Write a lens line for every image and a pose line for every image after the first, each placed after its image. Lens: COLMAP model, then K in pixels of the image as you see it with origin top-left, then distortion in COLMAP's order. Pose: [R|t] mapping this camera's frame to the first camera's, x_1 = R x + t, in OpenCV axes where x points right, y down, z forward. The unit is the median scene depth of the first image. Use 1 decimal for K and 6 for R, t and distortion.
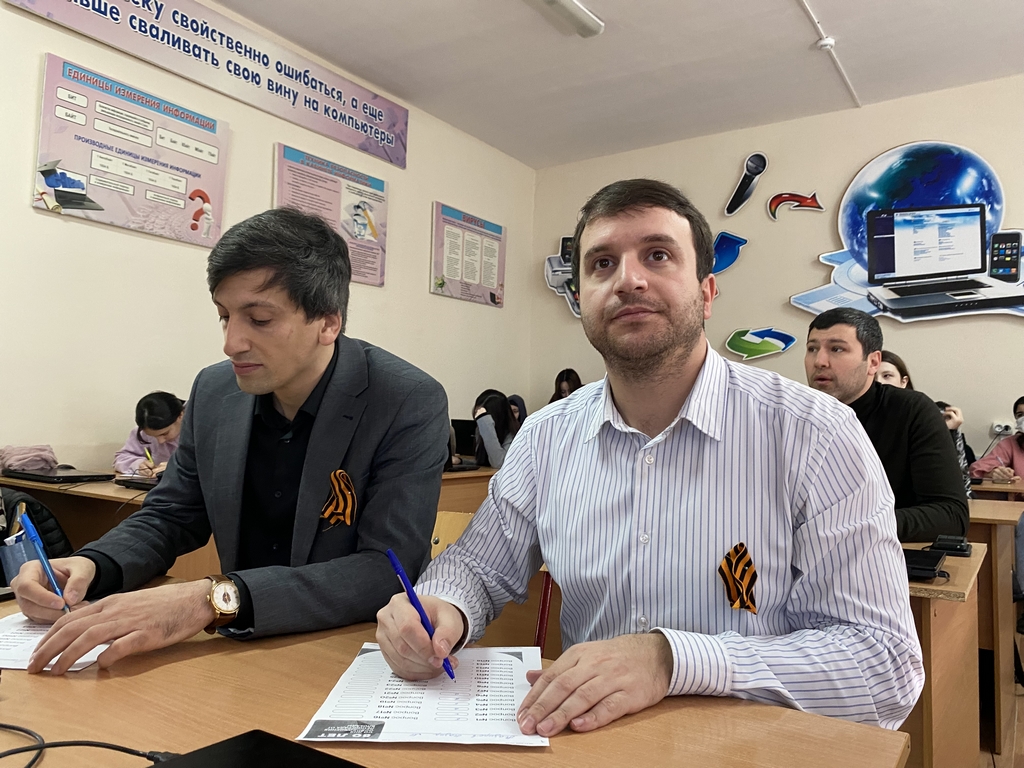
lens RADIAL K [[788.0, 0, 512.0], [0, 788.0, 384.0], [0, 0, 1]] dist [-0.006800, -0.031355]
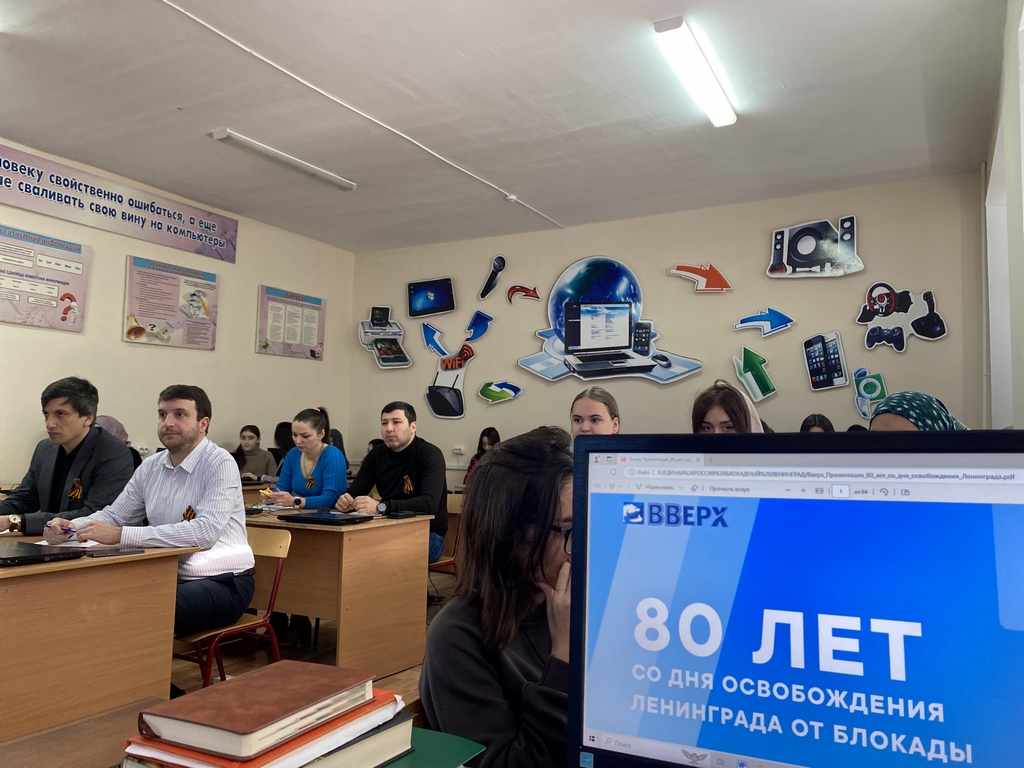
lens RADIAL K [[777.6, 0, 512.0], [0, 777.6, 384.0], [0, 0, 1]] dist [0.004163, 0.001825]
pose [[0.994053, 0.010723, 0.108369, 0.220190], [-0.007620, 0.999550, -0.029006, -0.030748], [-0.108632, 0.028008, 0.993687, -0.433837]]
